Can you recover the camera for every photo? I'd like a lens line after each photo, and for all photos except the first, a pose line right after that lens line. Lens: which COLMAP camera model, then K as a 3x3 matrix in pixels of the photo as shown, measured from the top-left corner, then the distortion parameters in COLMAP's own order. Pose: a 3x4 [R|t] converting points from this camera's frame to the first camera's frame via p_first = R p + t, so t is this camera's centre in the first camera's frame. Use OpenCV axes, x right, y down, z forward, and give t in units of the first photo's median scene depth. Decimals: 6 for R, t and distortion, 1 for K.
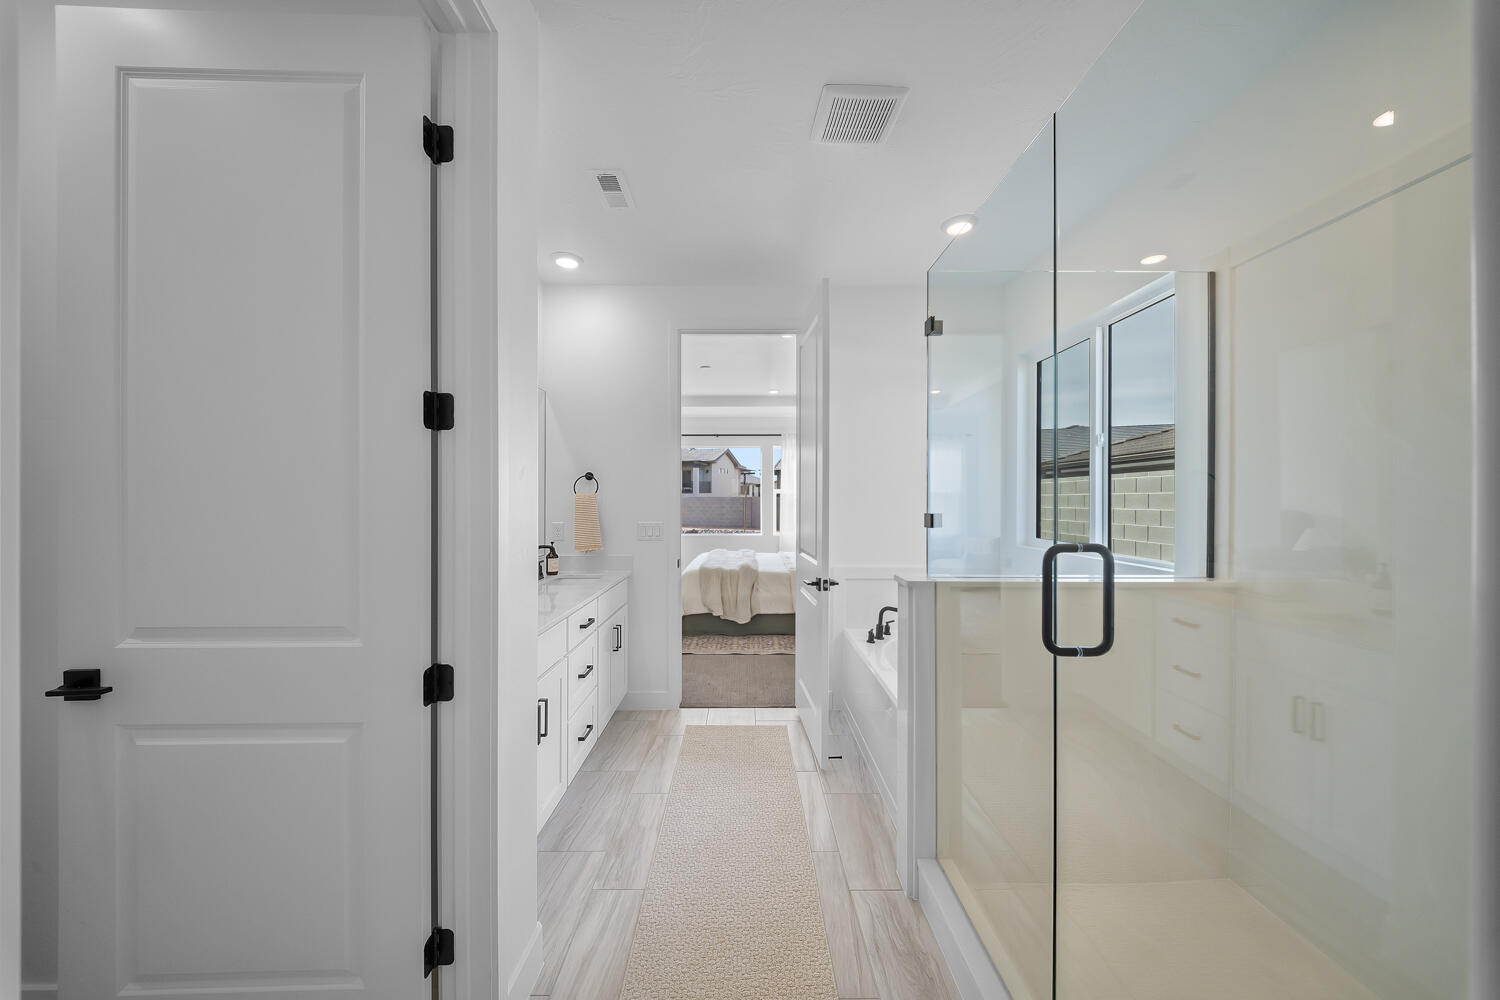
lens RADIAL K [[528.2, 0, 750.7], [0, 528.2, 495.4], [0, 0, 1]] dist [0.018154, -0.012780]
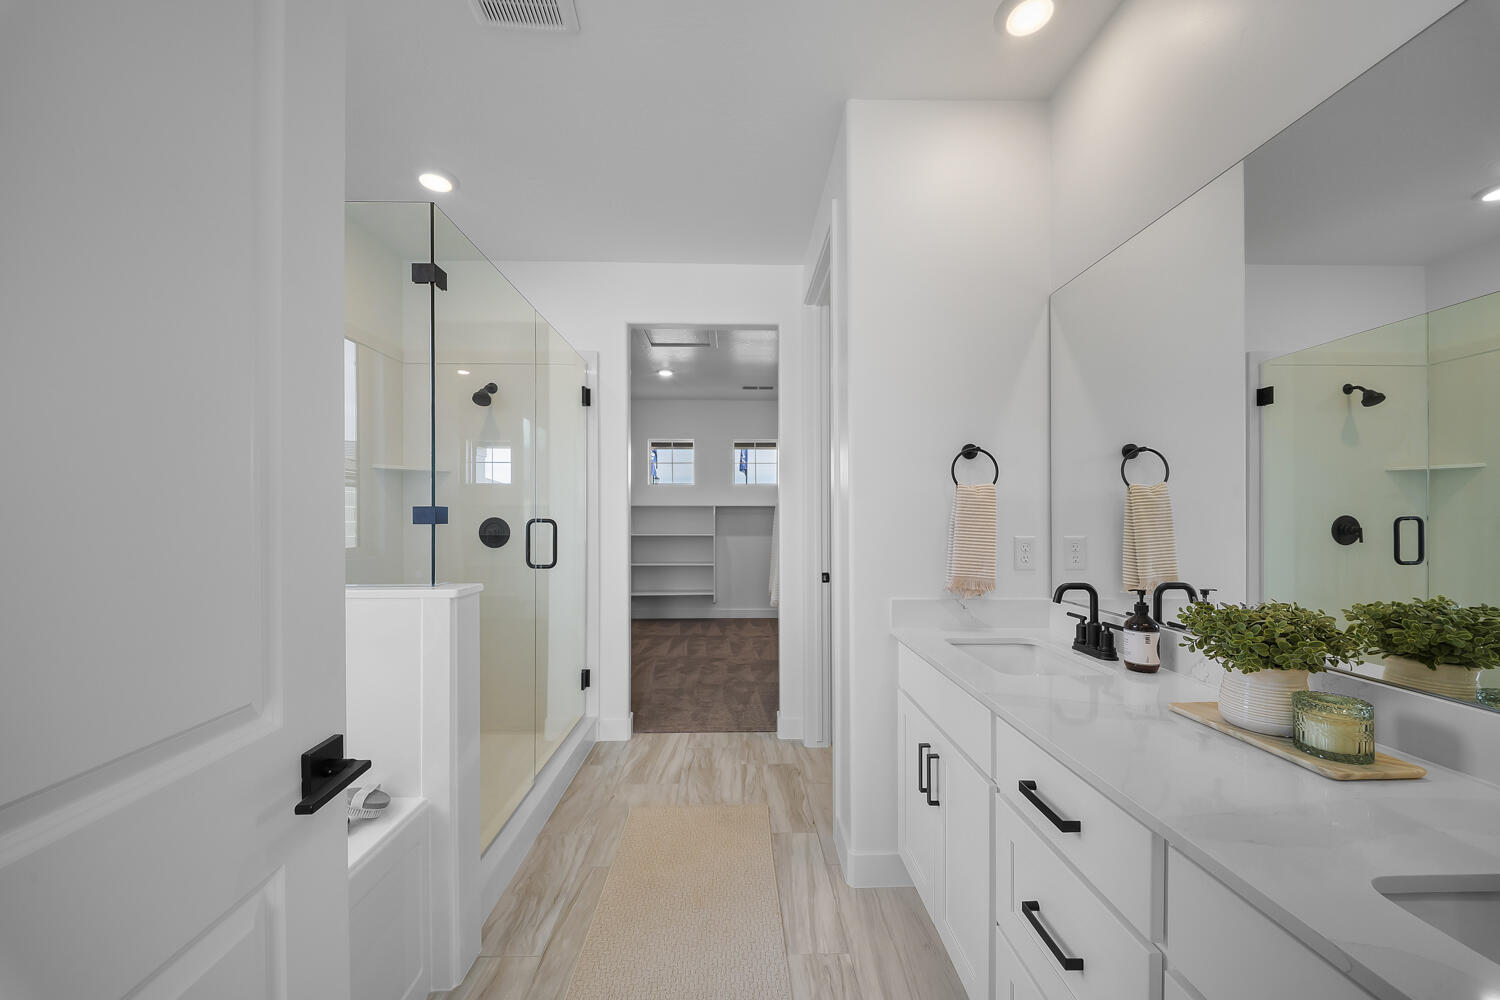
lens RADIAL K [[535.8, 0, 743.4], [0, 535.8, 507.3], [0, 0, 1]] dist [0.009106, -0.007778]
pose [[-0.999903, 0.000944, -0.013894, -0.141689], [0.001032, 0.999979, -0.006376, 0.040246], [0.013888, -0.006390, -0.999883, 2.235358]]
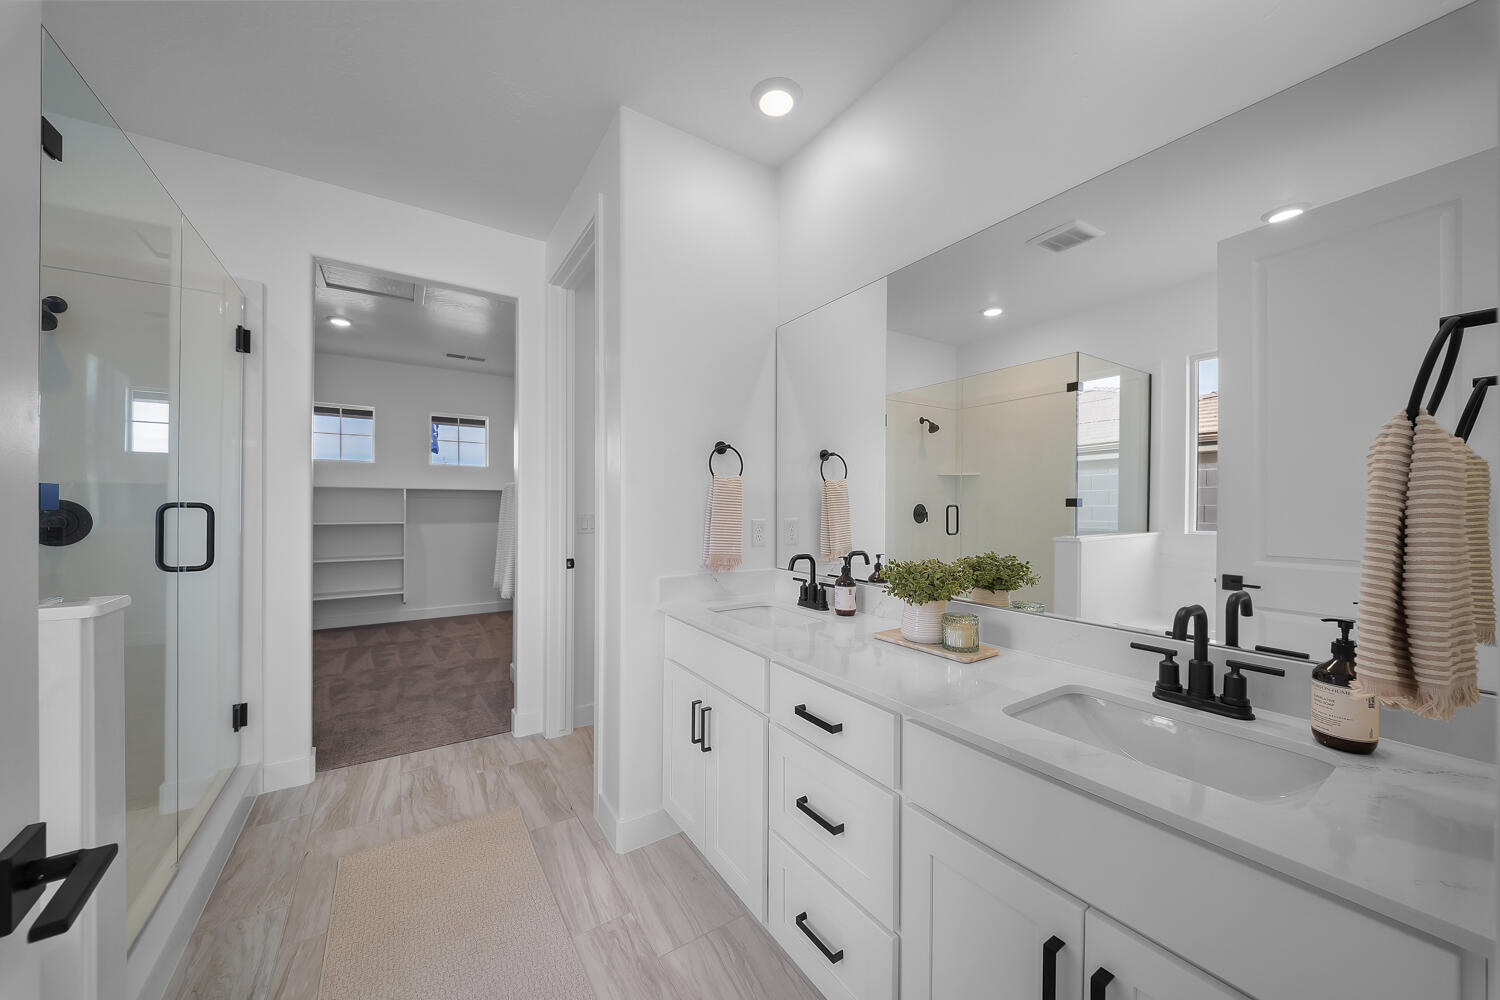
lens RADIAL K [[528.2, 0, 750.7], [0, 528.2, 495.4], [0, 0, 1]] dist [0.018154, -0.012780]
pose [[-0.834683, -0.012776, -0.550583, 0.047066], [-0.011271, 0.999918, -0.006115, 0.041379], [0.550616, 0.001102, -0.834758, 2.244672]]
